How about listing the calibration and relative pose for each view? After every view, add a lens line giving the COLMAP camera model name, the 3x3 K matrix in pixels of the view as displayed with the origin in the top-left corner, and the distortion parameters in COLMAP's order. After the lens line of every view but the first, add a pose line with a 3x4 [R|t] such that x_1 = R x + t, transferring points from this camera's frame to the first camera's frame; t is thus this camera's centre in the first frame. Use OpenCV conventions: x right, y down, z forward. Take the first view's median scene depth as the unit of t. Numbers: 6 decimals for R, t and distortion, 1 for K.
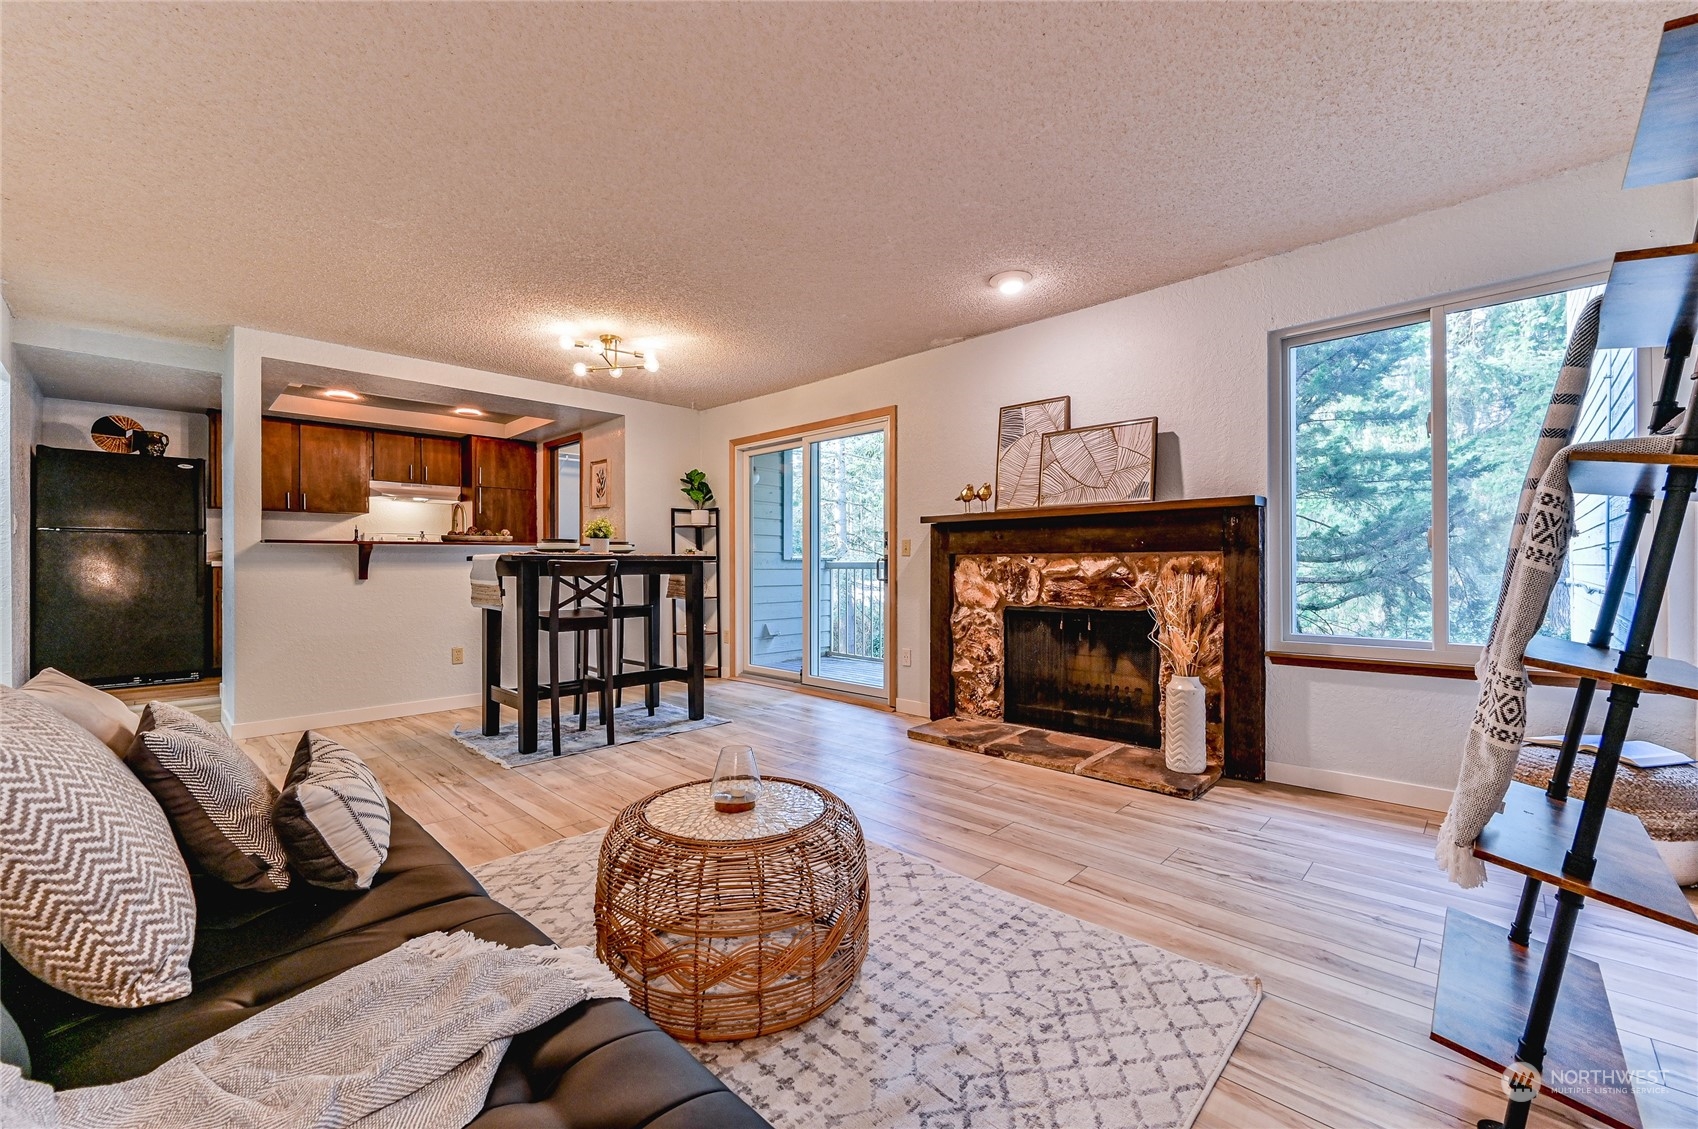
lens RADIAL K [[700.2, 0, 849.0], [0, 700.2, 564.5], [0, 0, 1]] dist [0.011778, 0.000021]
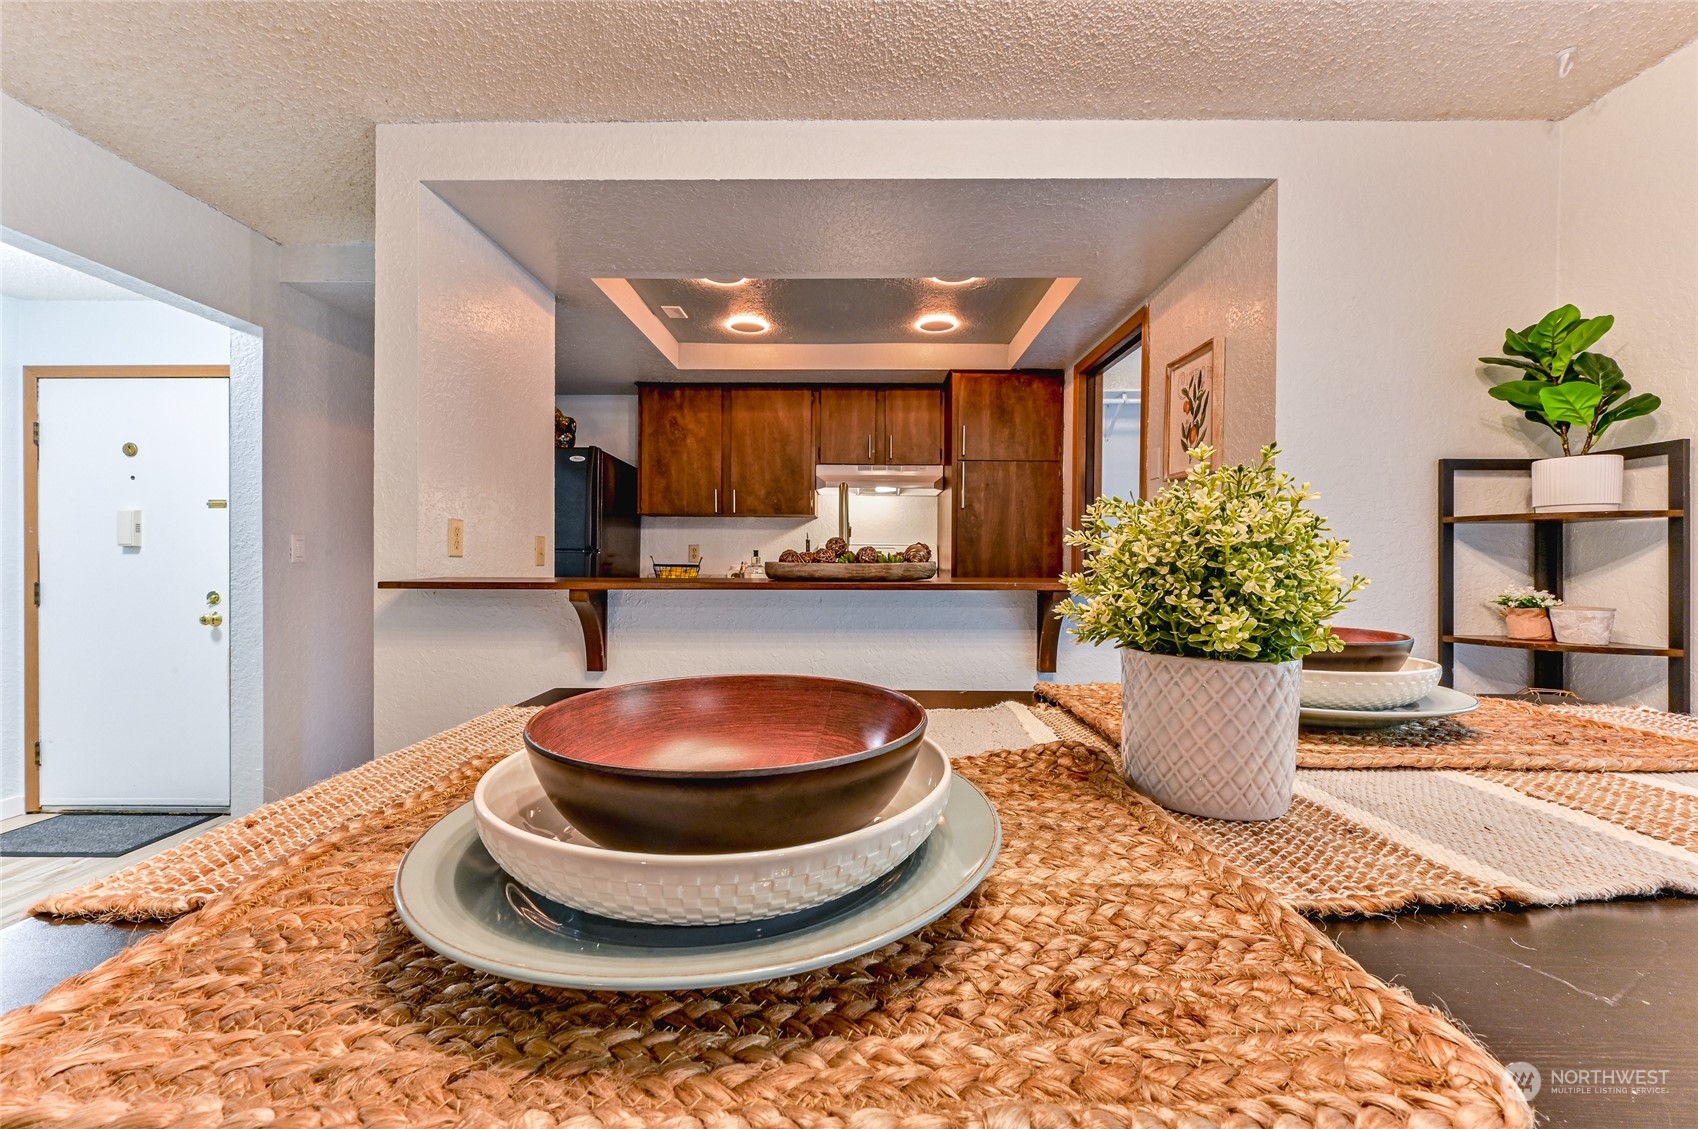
lens RADIAL K [[675.1, 0, 842.4], [0, 675.1, 564.9], [0, 0, 1]] dist [0.001317, 0.000008]
pose [[0.690712, 0.014865, -0.722977, -0.229234], [-0.007756, 0.999883, 0.013148, -0.038248], [0.723088, -0.003474, 0.690747, 0.635749]]
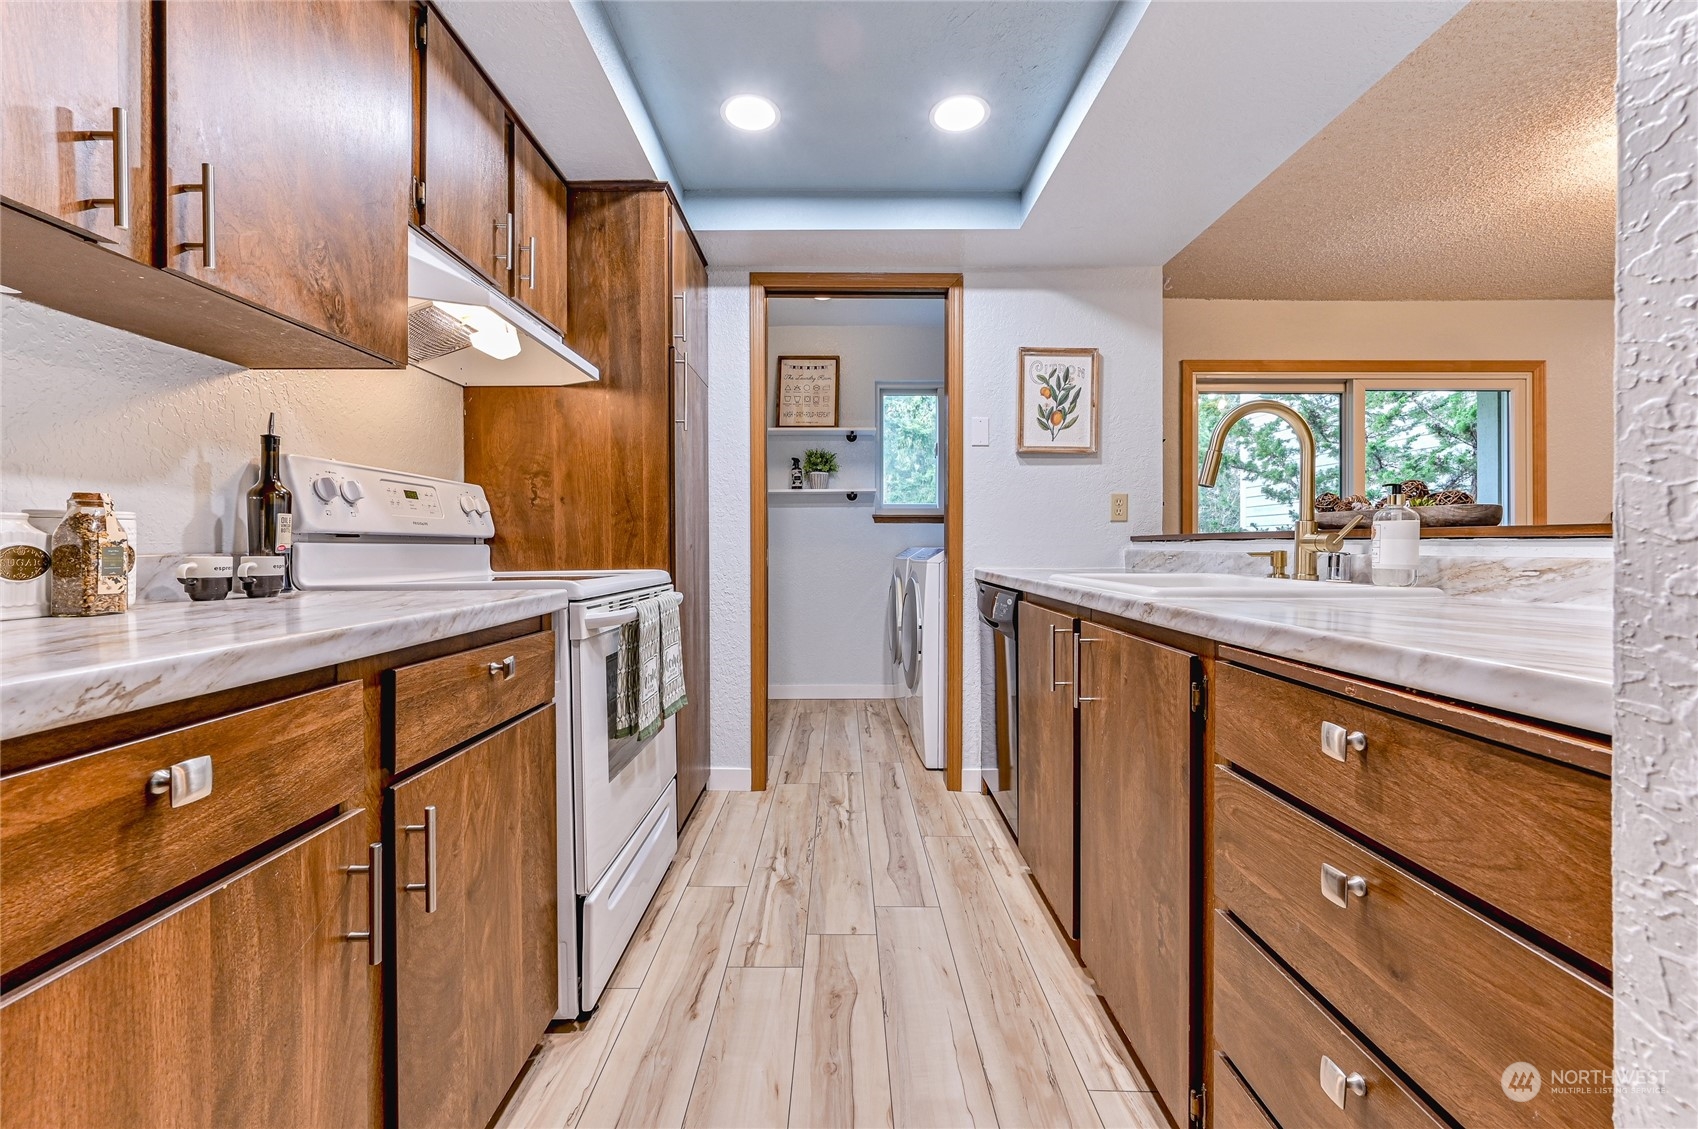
lens RADIAL K [[672.0, 0, 854.9], [0, 672.0, 556.2], [0, 0, 1]] dist [0.000530, 0.000295]
pose [[0.710829, -0.007289, 0.703327, -0.793019], [-0.002939, 0.999907, 0.013333, -0.019481], [-0.703358, -0.011545, 0.710742, 0.816678]]
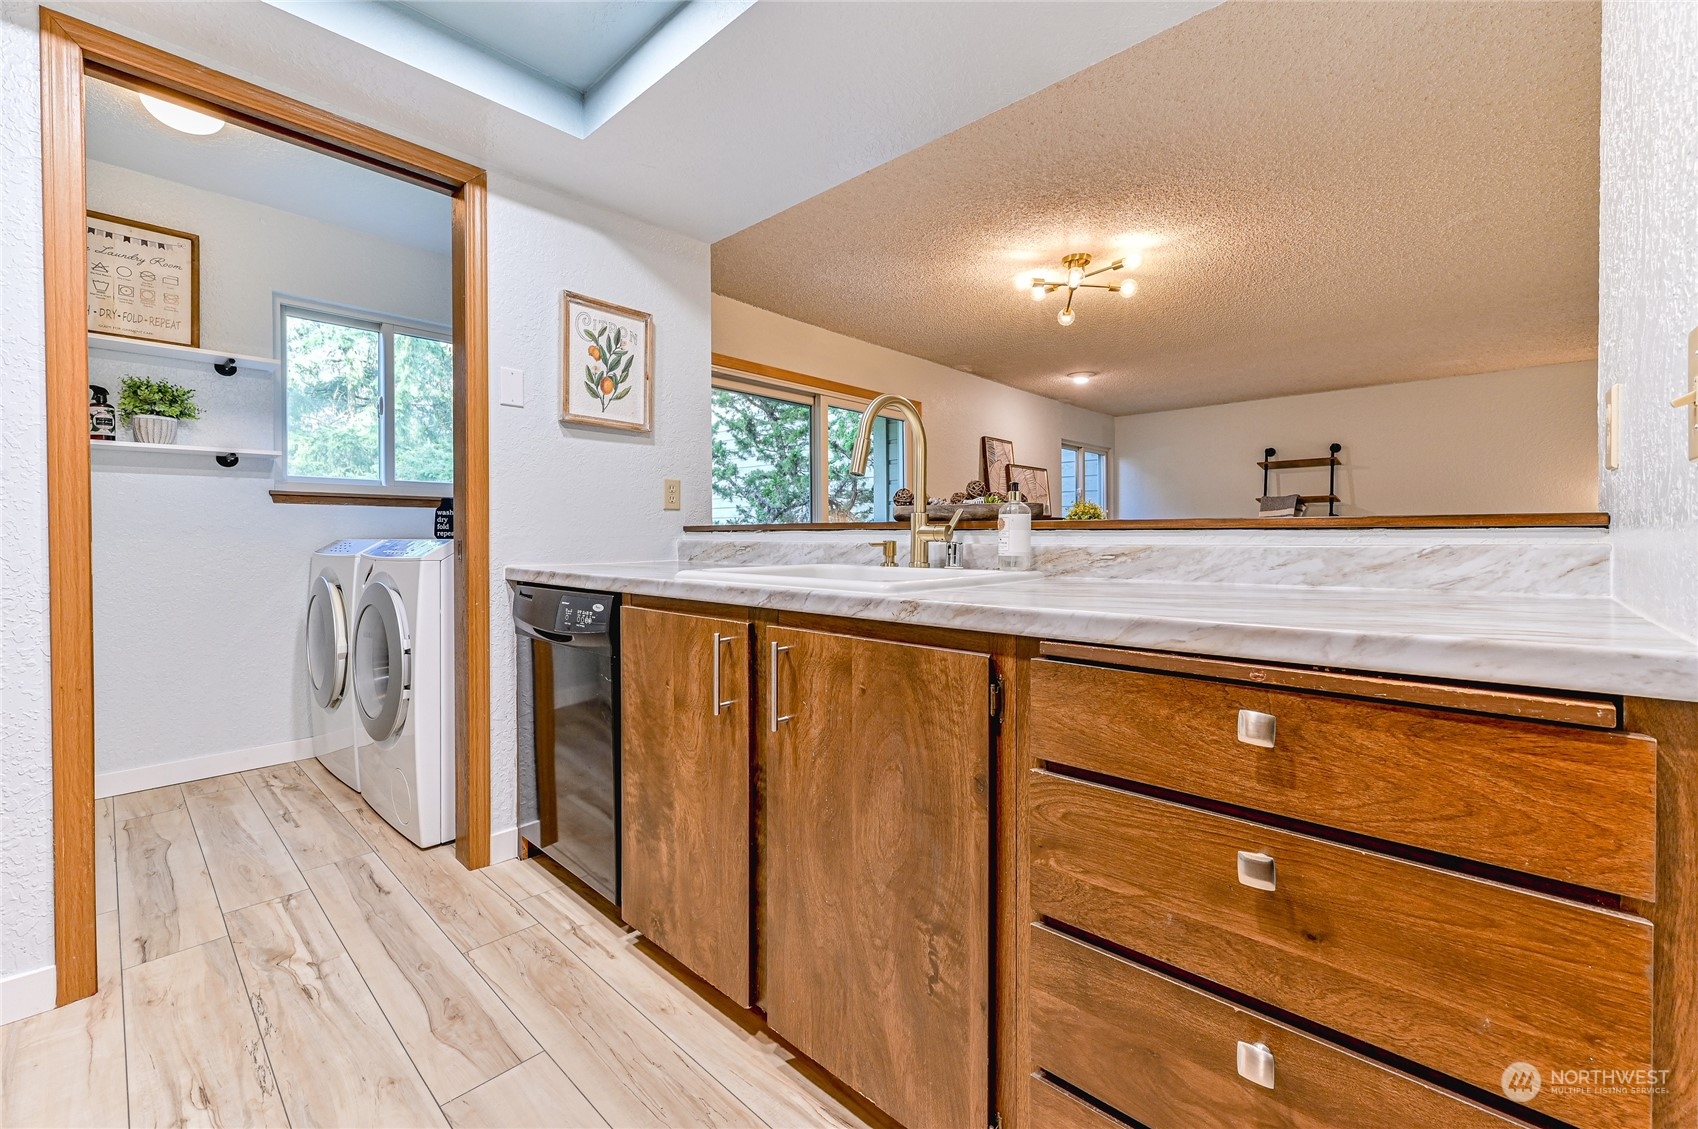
lens RADIAL K [[678.2, 0, 852.4], [0, 678.2, 545.6], [0, 0, 1]] dist [-0.000262, 0.000280]
pose [[-0.026902, -0.010102, 0.999587, -0.768515], [0.000838, 0.999948, 0.010128, -0.019426], [-0.999638, 0.001110, -0.026892, 0.915469]]
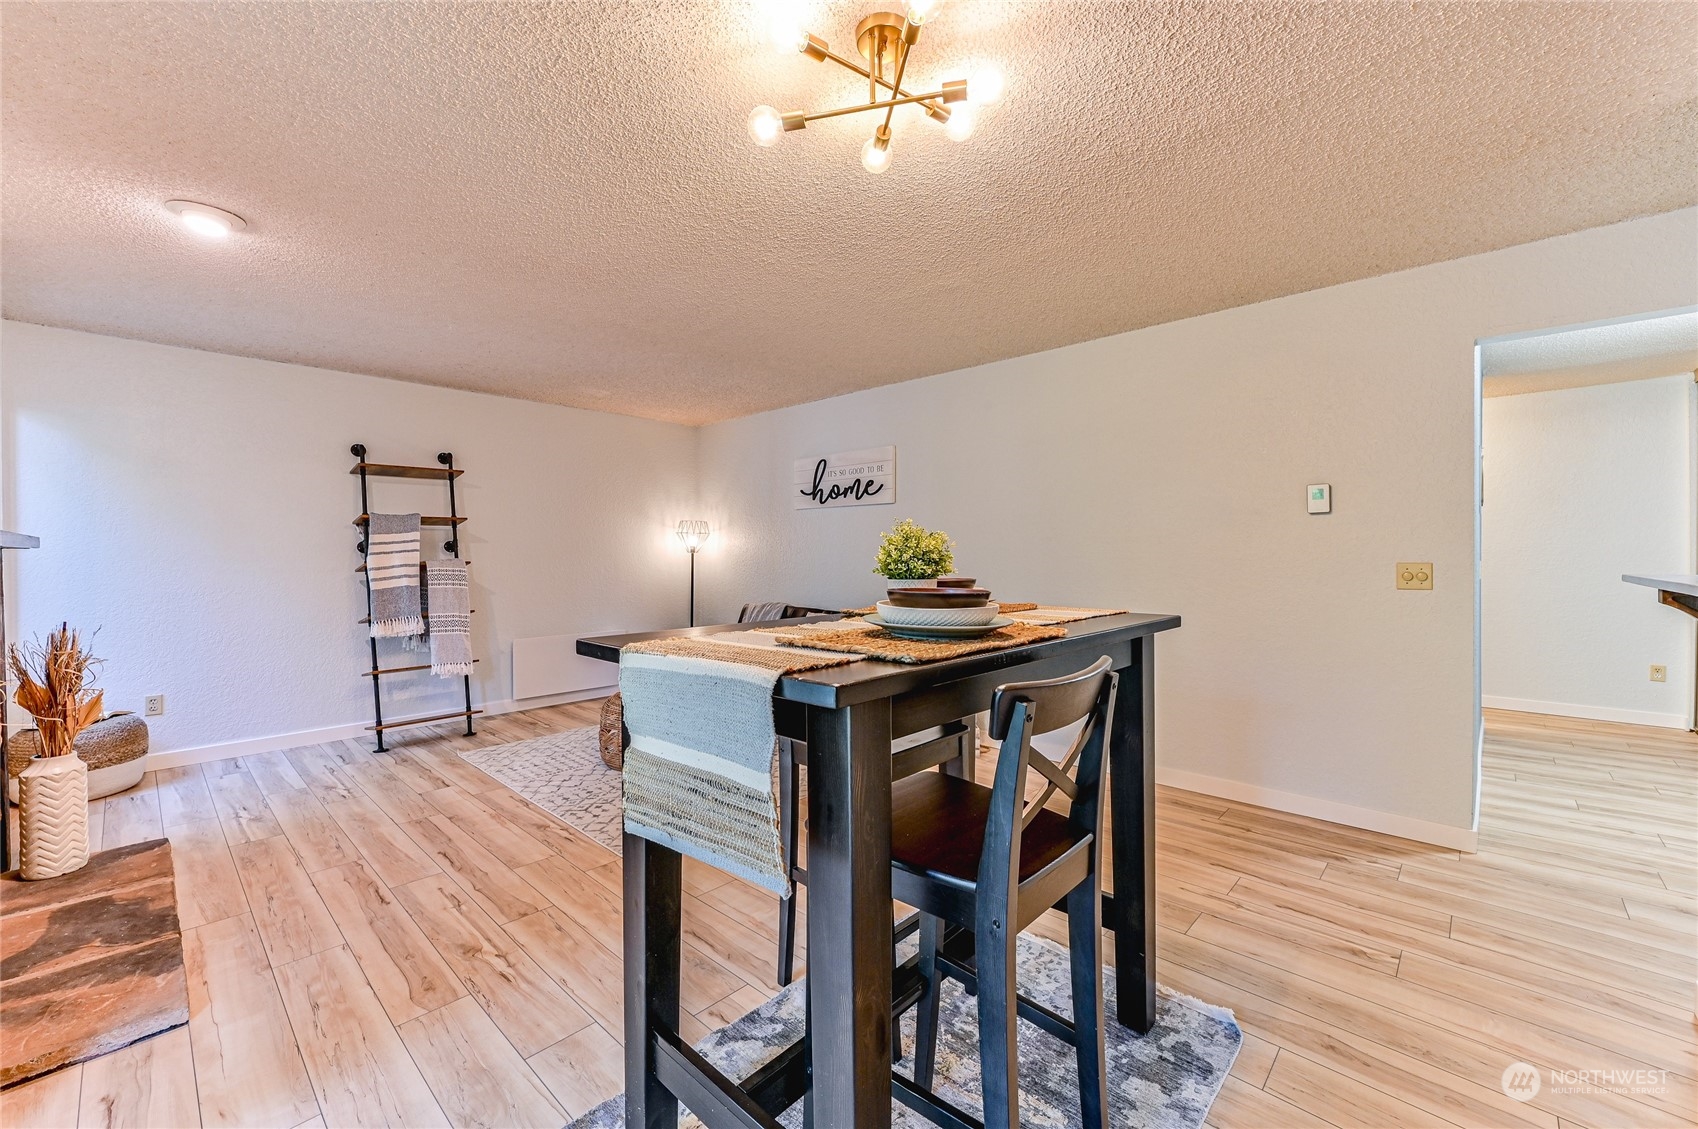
lens RADIAL K [[675.1, 0, 842.4], [0, 675.1, 564.9], [0, 0, 1]] dist [0.001317, 0.000008]
pose [[-0.999950, 0.004241, -0.009052, -0.230775], [0.004098, 0.999867, 0.015775, -0.037409], [0.009118, 0.015737, -0.999835, 0.983084]]
